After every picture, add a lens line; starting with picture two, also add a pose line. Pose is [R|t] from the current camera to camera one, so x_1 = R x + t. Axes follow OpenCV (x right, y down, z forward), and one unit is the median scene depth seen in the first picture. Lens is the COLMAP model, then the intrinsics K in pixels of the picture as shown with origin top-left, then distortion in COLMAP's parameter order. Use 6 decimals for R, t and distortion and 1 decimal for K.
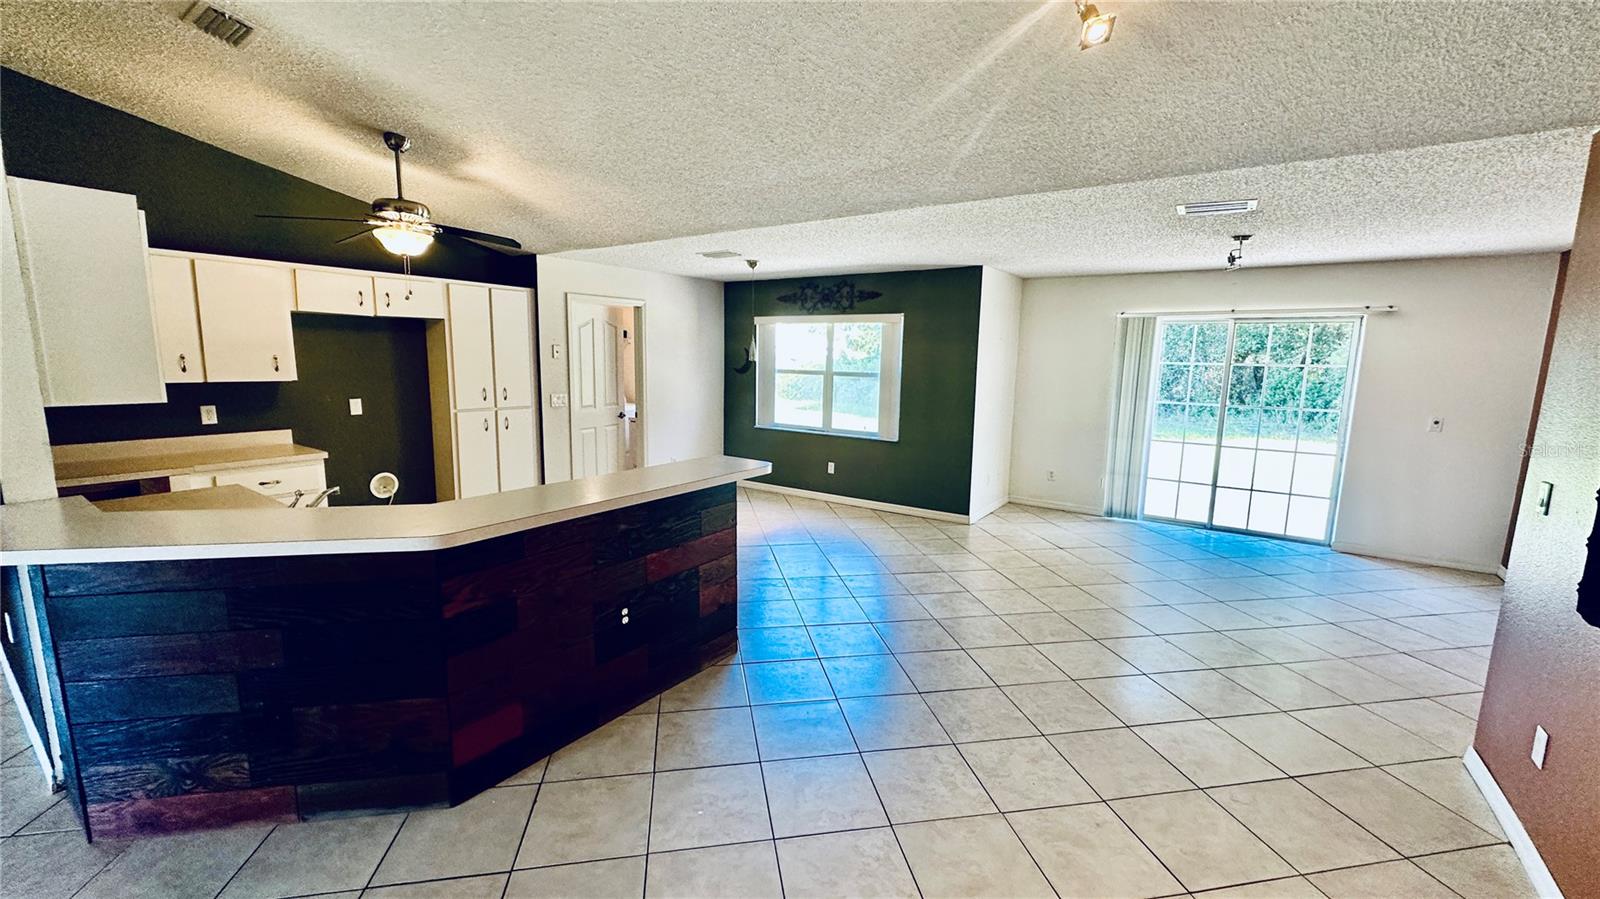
lens RADIAL K [[633.1, 0, 807.9], [0, 633.1, 445.9], [0, 0, 1]] dist [-0.000897, 0.000178]
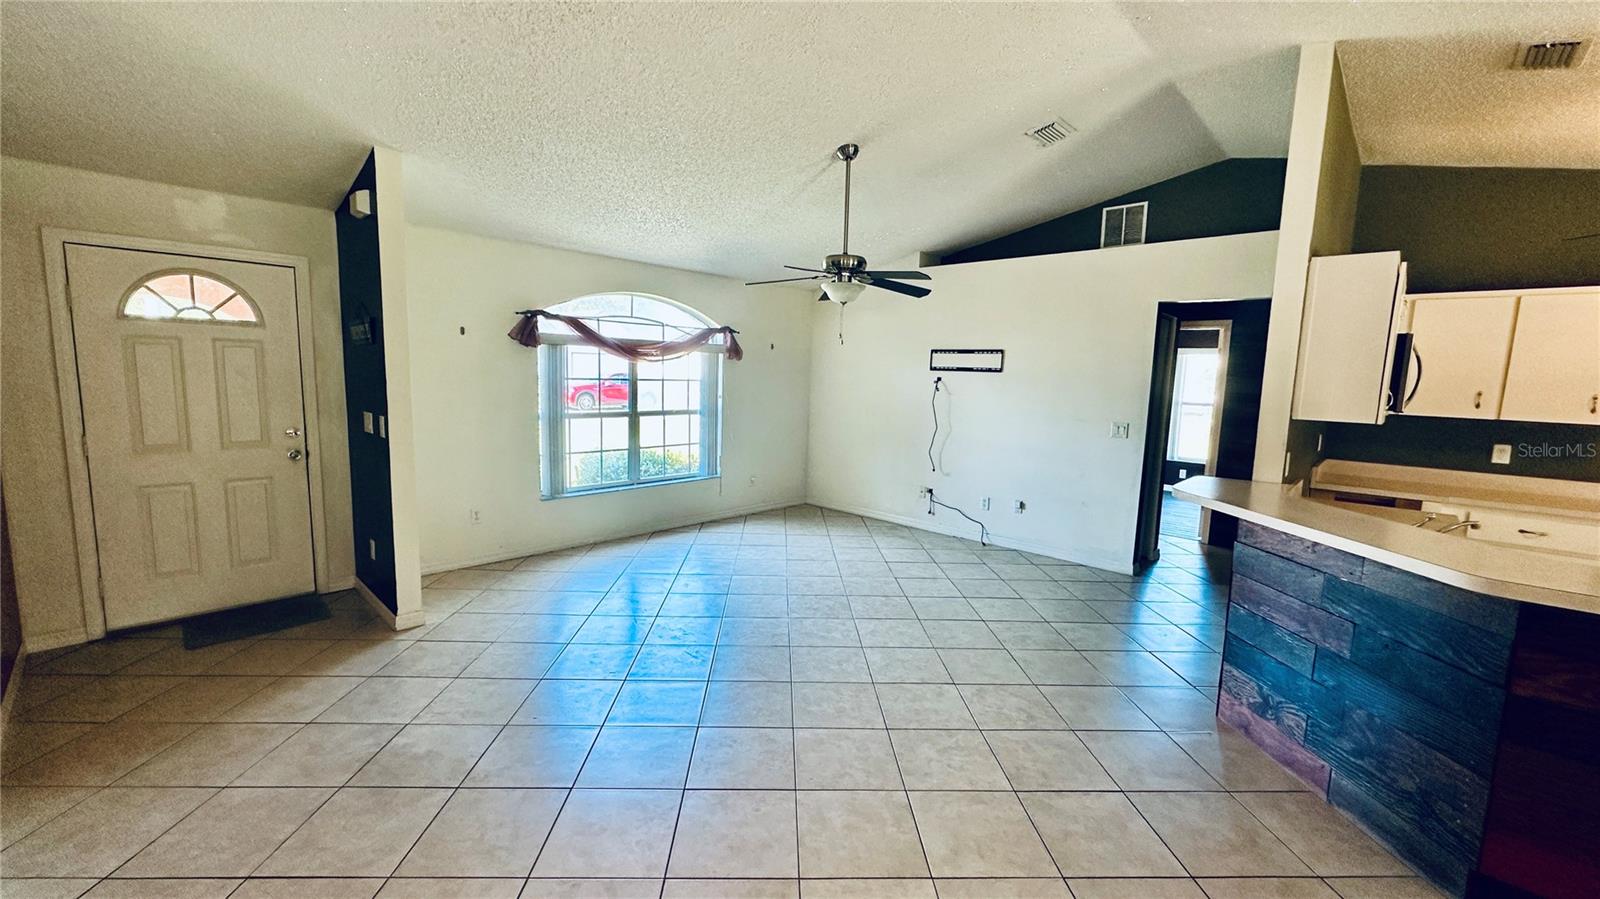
lens RADIAL K [[633.1, 0, 791.2], [0, 633.1, 440.5], [0, 0, 1]] dist [-0.000897, 0.000178]
pose [[-0.160850, 0.085321, -0.983284, 0.131922], [-0.173221, 0.978352, 0.113230, 0.006953], [0.971659, 0.188539, -0.142588, 0.050288]]
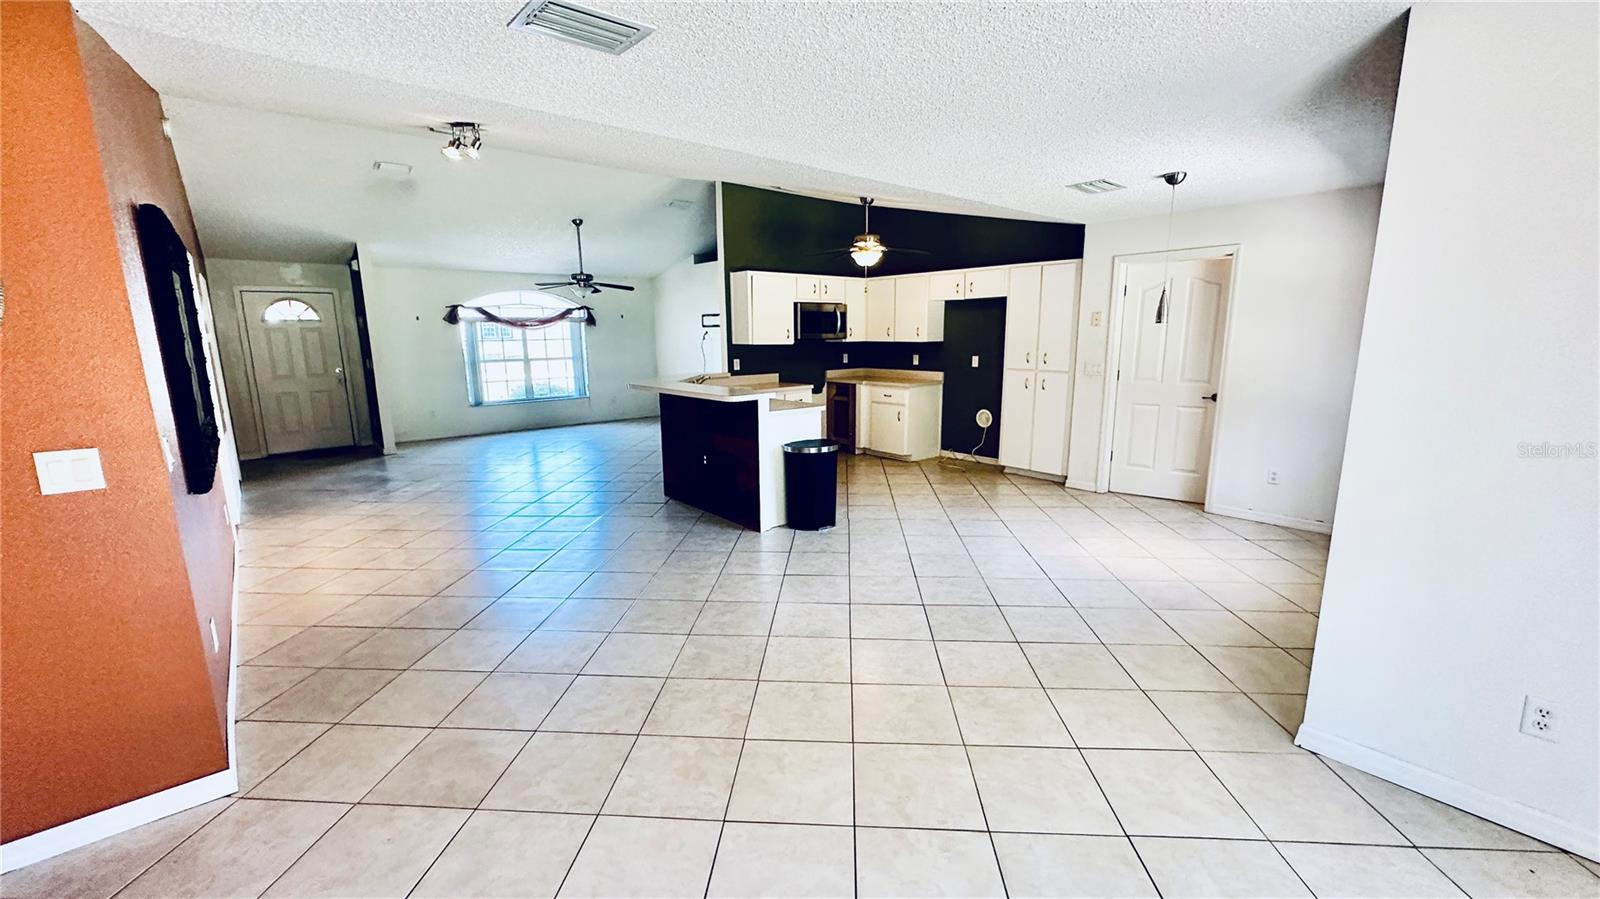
lens RADIAL K [[633.1, 0, 789.3], [0, 633.1, 439.9], [0, 0, 1]] dist [-0.000897, 0.000178]
pose [[-0.262819, 0.150436, -0.953045, 0.689427], [-0.130978, 0.973064, 0.189716, -0.088453], [0.955914, 0.174689, -0.236036, 0.796642]]
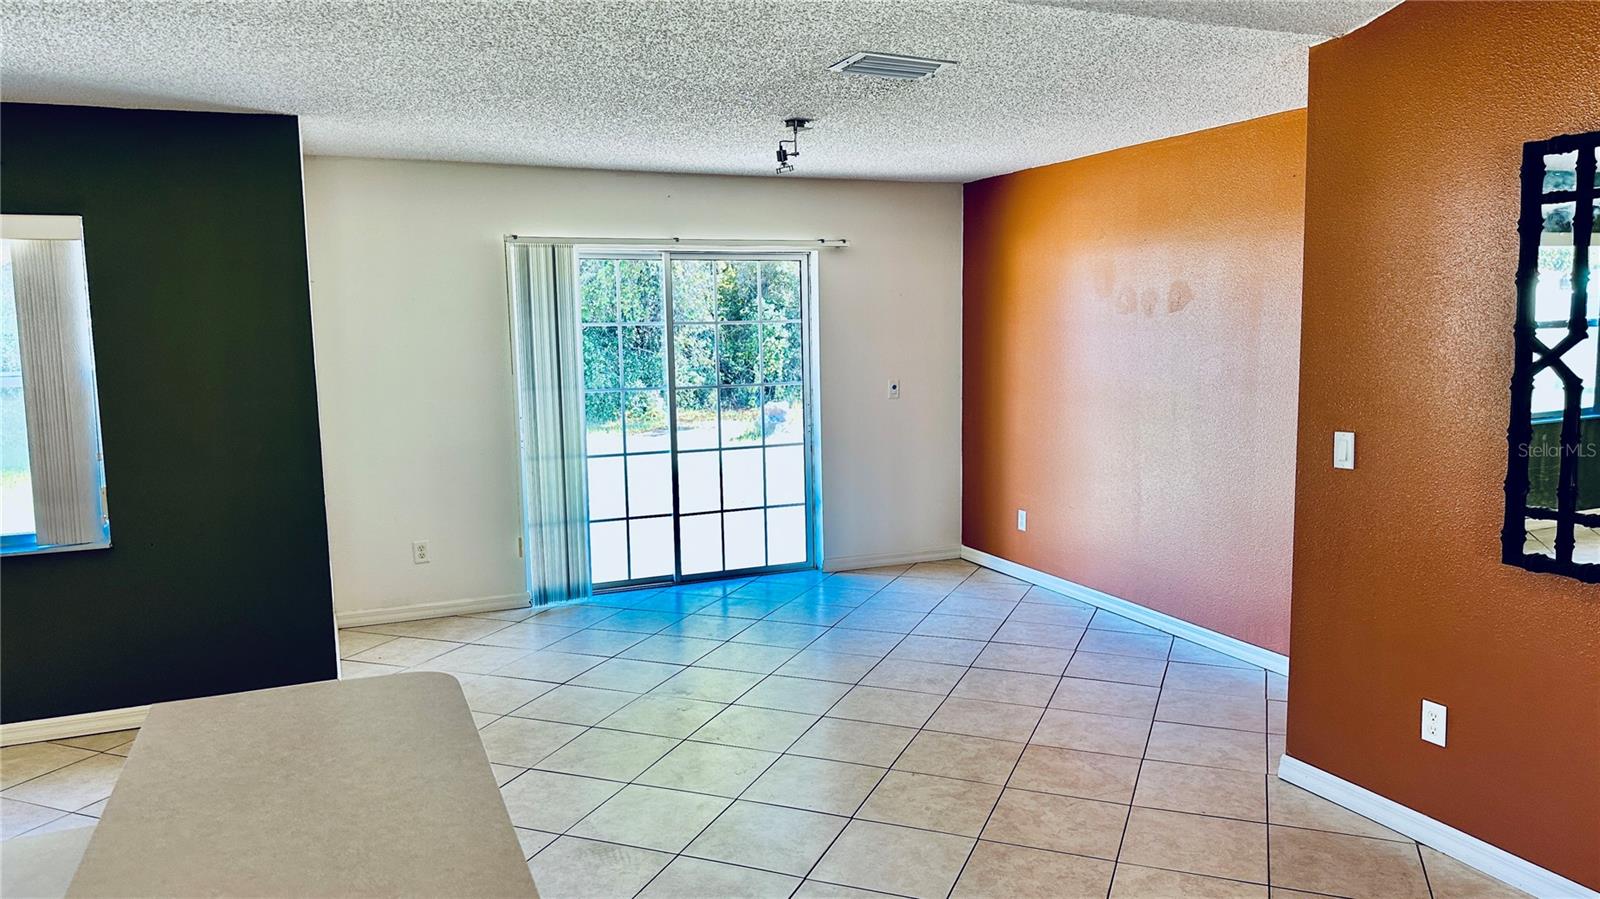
lens RADIAL K [[1104.5, 0, 809.7], [0, 1104.5, 454.7], [0, 0, 1]] dist [0.072089, -0.068408]
pose [[0.534943, -0.129312, 0.834934, -0.211451], [0.146217, 0.987476, 0.059255, -0.044140], [-0.832140, 0.090383, 0.547151, 0.287169]]
